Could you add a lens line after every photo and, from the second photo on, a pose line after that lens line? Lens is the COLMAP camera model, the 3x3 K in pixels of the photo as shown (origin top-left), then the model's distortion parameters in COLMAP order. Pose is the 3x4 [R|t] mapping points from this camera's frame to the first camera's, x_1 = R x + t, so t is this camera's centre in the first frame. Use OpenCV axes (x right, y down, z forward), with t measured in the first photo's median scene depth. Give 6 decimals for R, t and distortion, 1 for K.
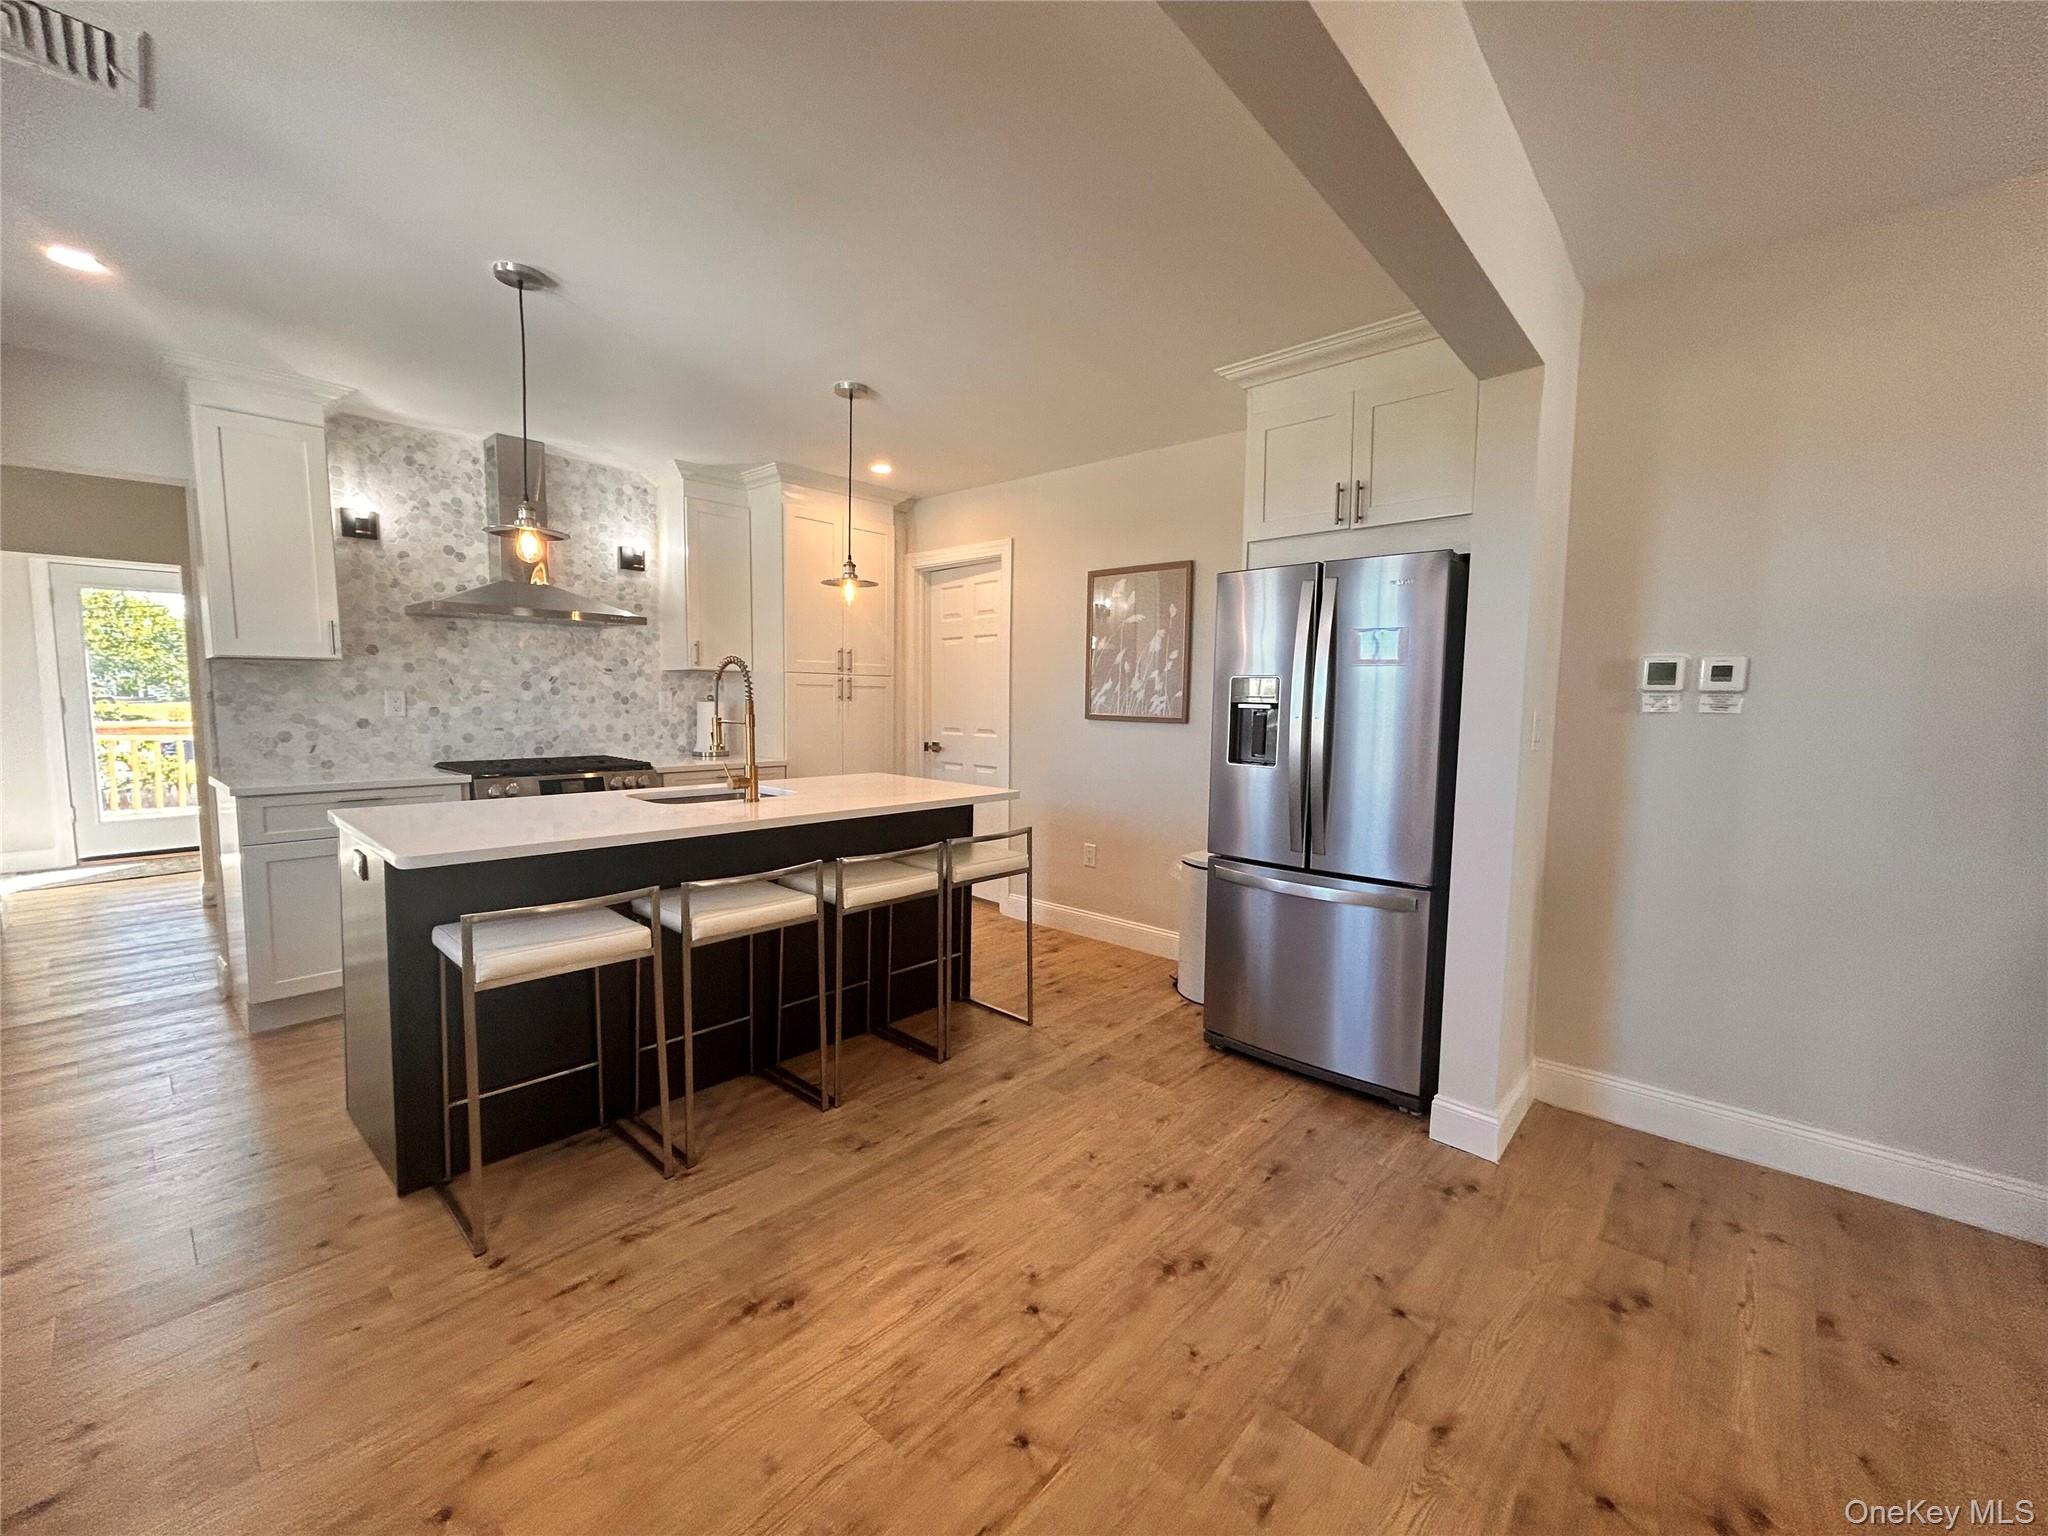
lens RADIAL K [[822.9, 0, 1020.0], [0, 822.9, 767.9], [0, 0, 1]] dist [-0.006462, 0.001174]
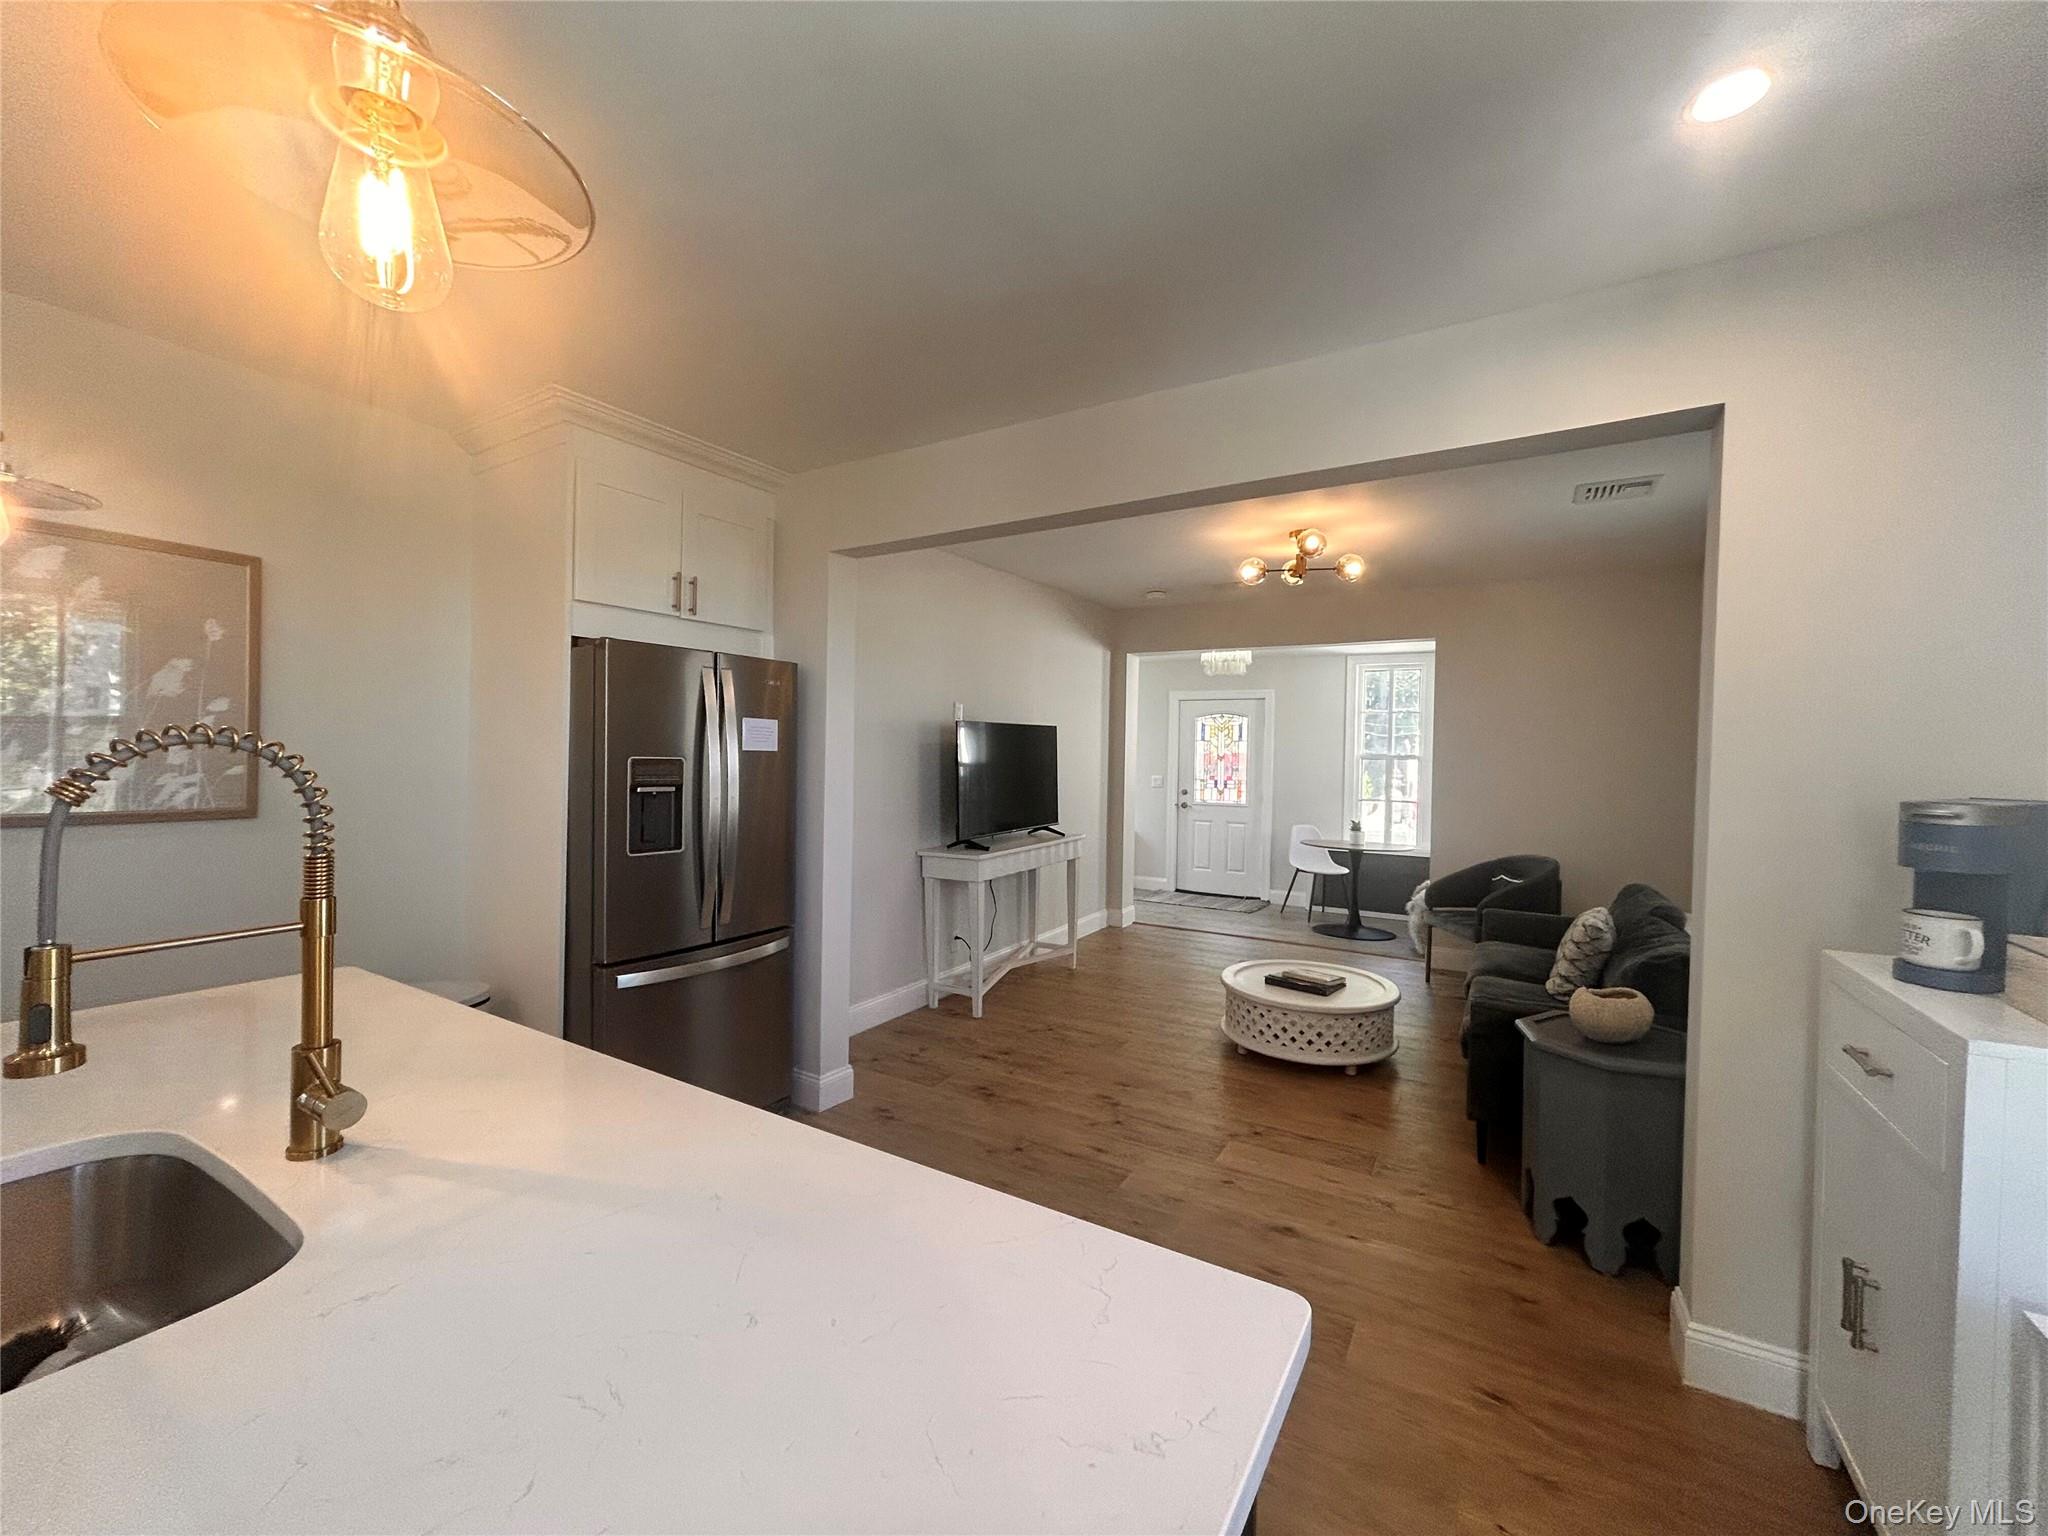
lens RADIAL K [[822.9, 0, 1024.3], [0, 822.9, 769.1], [0, 0, 1]] dist [-0.006462, 0.001174]
pose [[-0.190524, -0.033949, 0.981095, -0.472594], [0.063930, 0.996851, 0.046909, -0.075998], [-0.979599, 0.071659, -0.187753, 0.507036]]
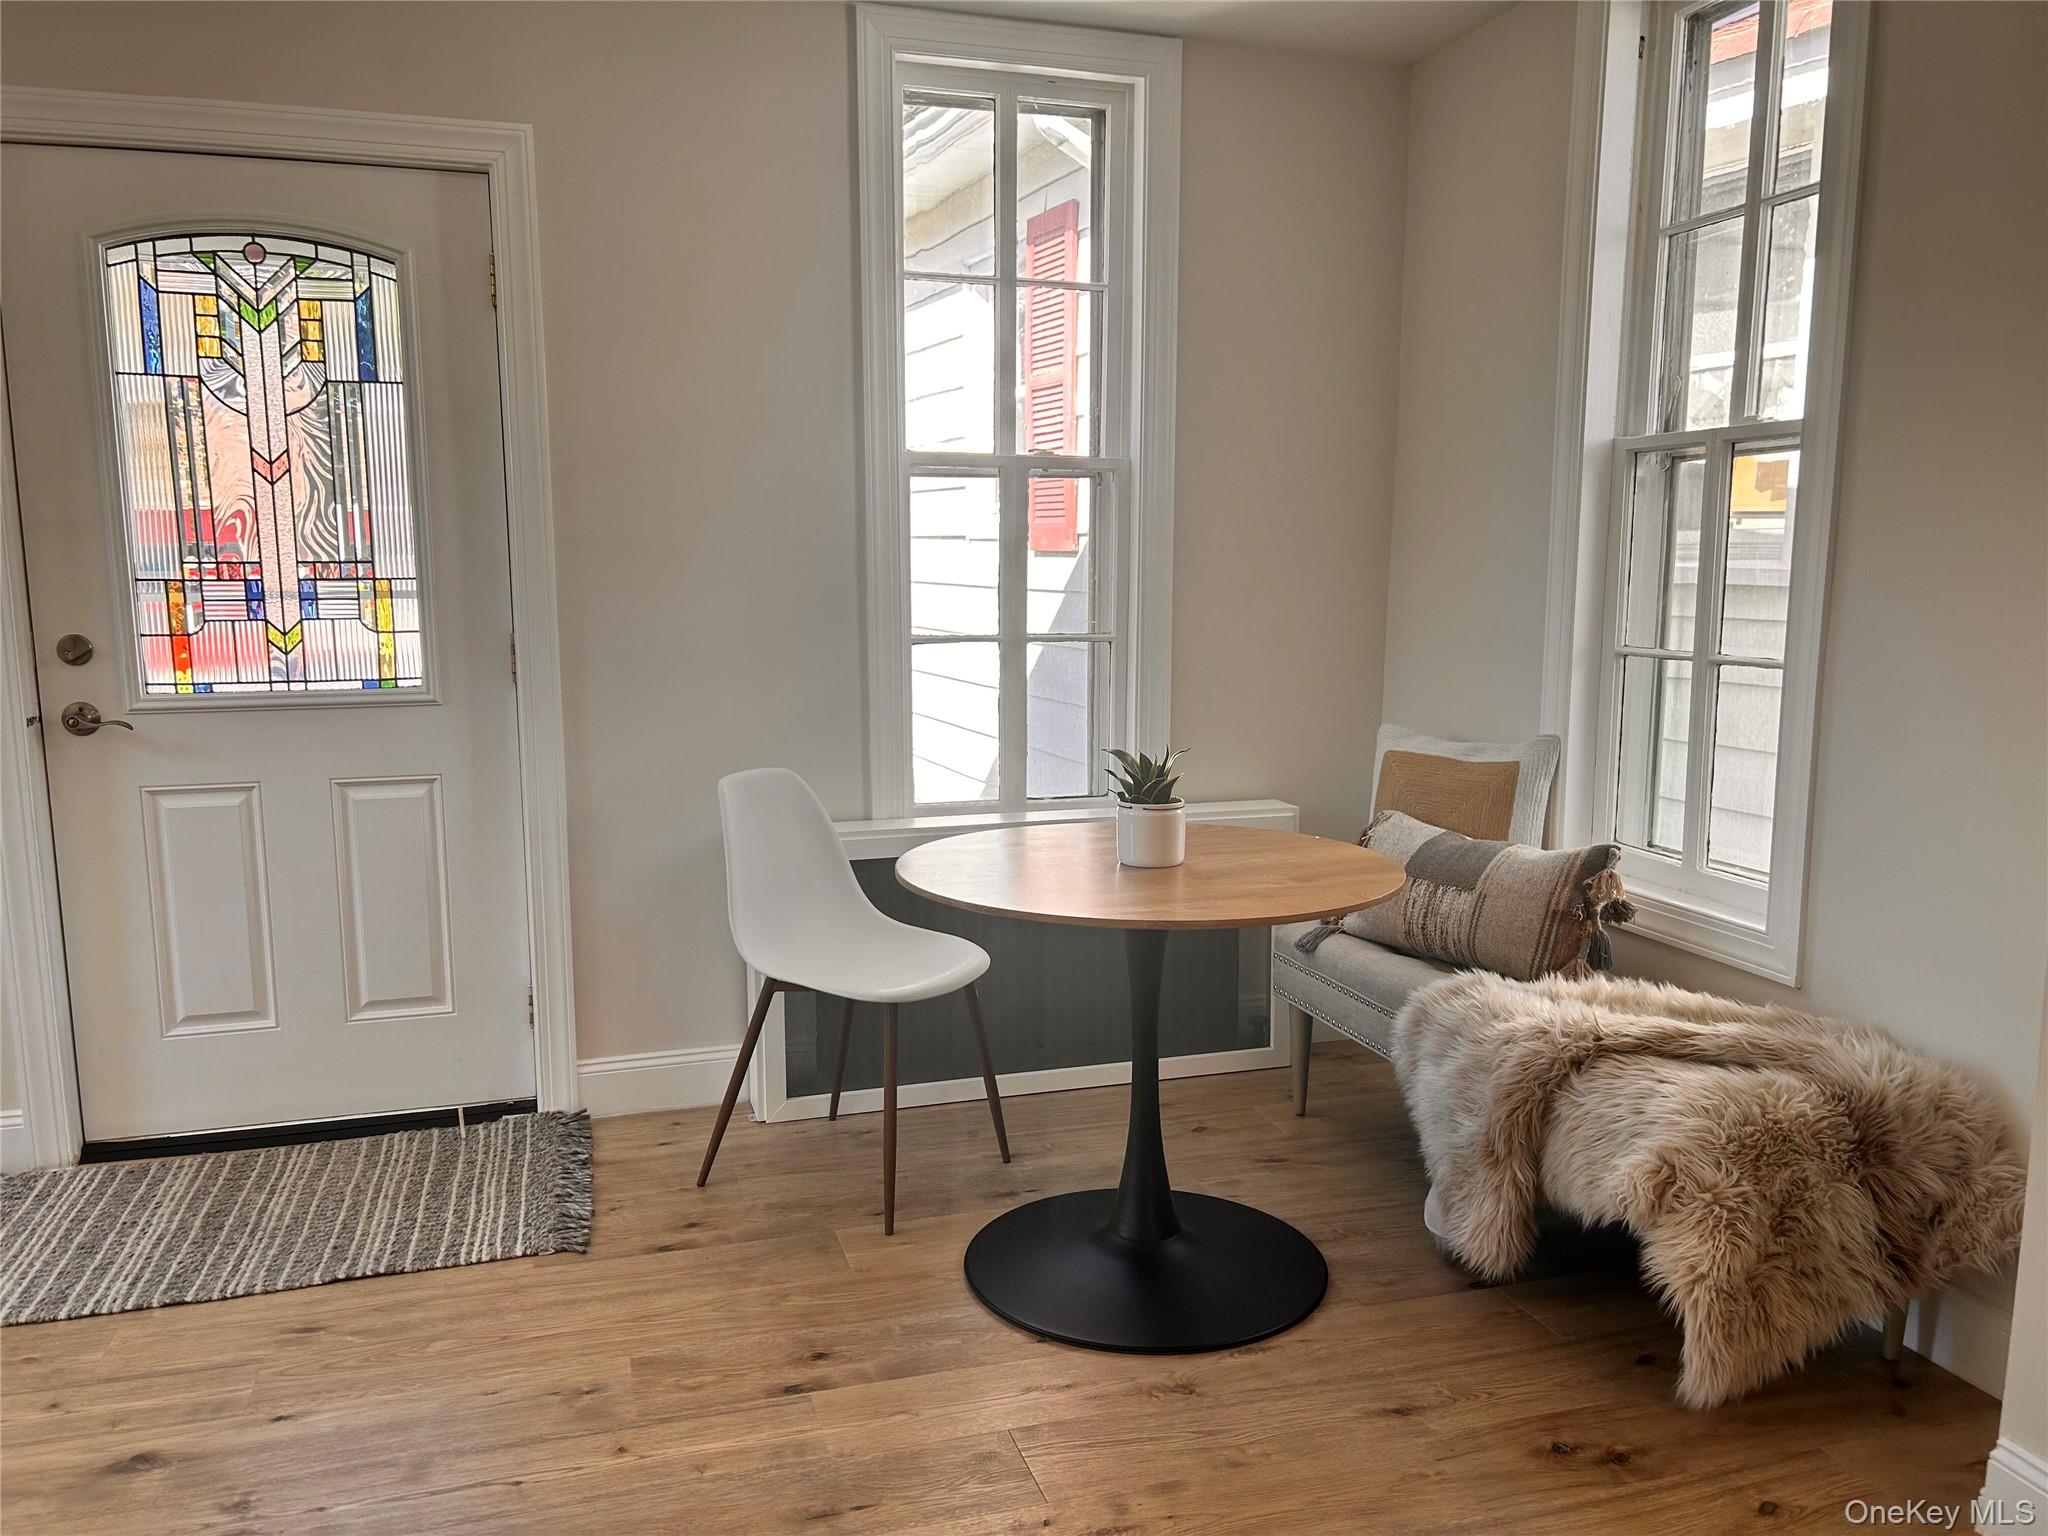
lens RADIAL K [[1531.0, 0, 1026.6], [0, 1531.0, 757.2], [0, 0, 1]] dist [0.037667, 0.001647]
pose [[-0.851080, -0.100822, 0.515264, 0.677506], [0.029101, 0.970822, 0.238028, -0.010754], [-0.524228, 0.217576, -0.823314, 0.120725]]
